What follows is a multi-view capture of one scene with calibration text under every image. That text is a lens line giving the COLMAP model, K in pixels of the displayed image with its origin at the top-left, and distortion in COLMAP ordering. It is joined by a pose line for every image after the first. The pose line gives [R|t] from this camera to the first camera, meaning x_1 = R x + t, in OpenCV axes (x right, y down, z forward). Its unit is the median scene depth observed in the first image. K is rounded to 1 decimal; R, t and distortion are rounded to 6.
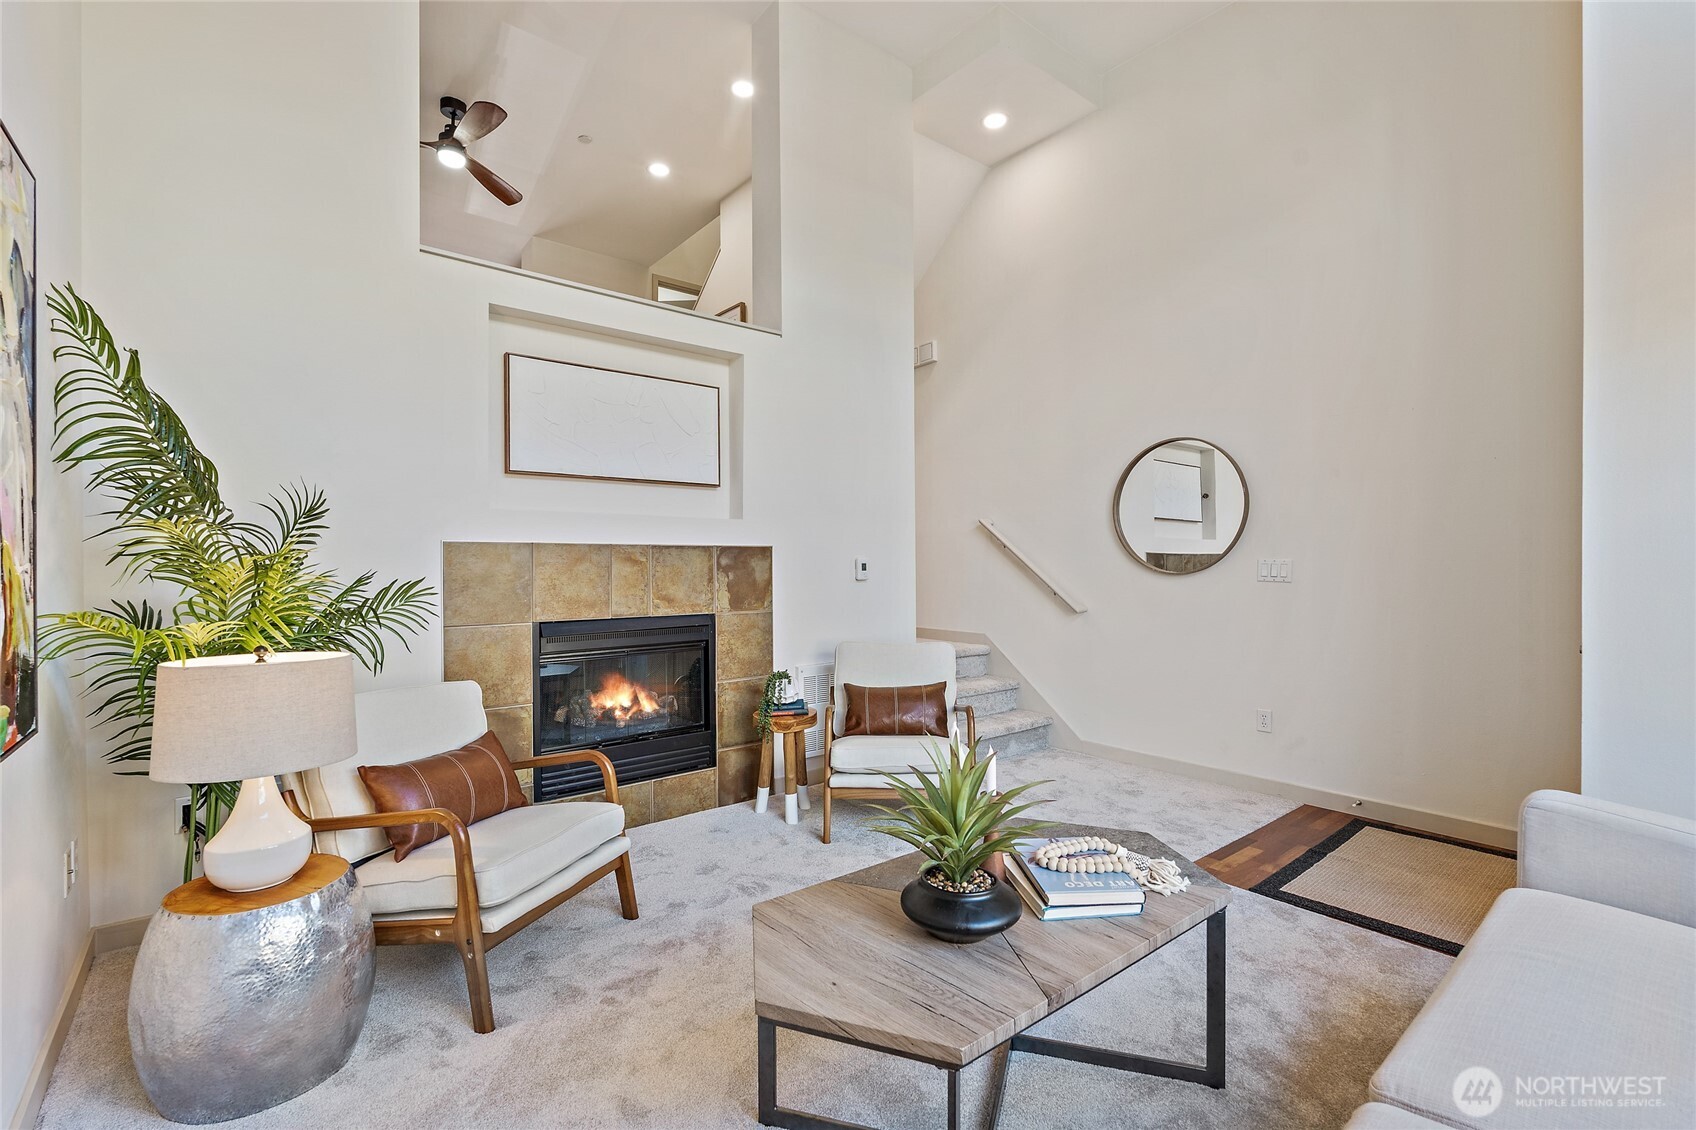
lens RADIAL K [[757.6, 0, 848.0], [0, 757.6, 564.0], [0, 0, 1]] dist [-0.010613, 0.000278]
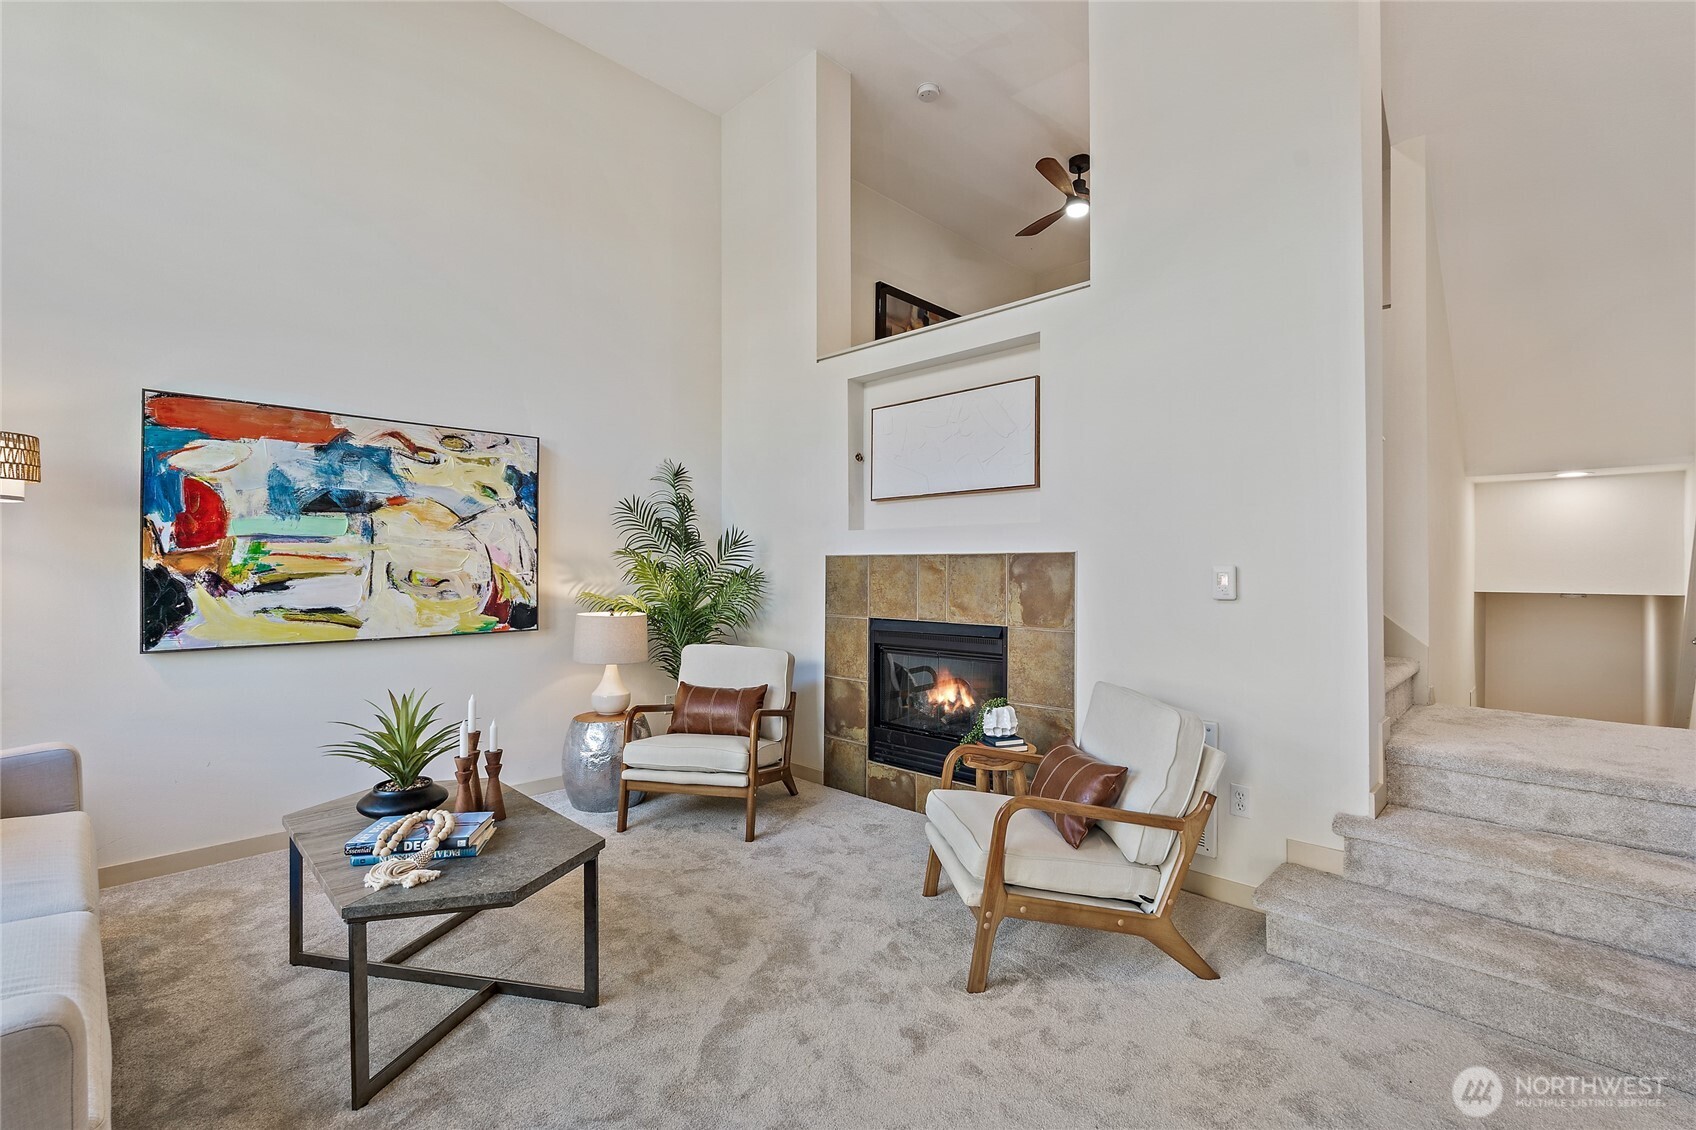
lens RADIAL K [[757.6, 0, 846.4], [0, 757.6, 566.7], [0, 0, 1]] dist [-0.010613, 0.000278]
pose [[0.106093, -0.001547, -0.994355, 0.724835], [-0.004158, 0.999989, -0.001999, -0.005087], [0.994348, 0.004346, 0.106085, 0.709718]]
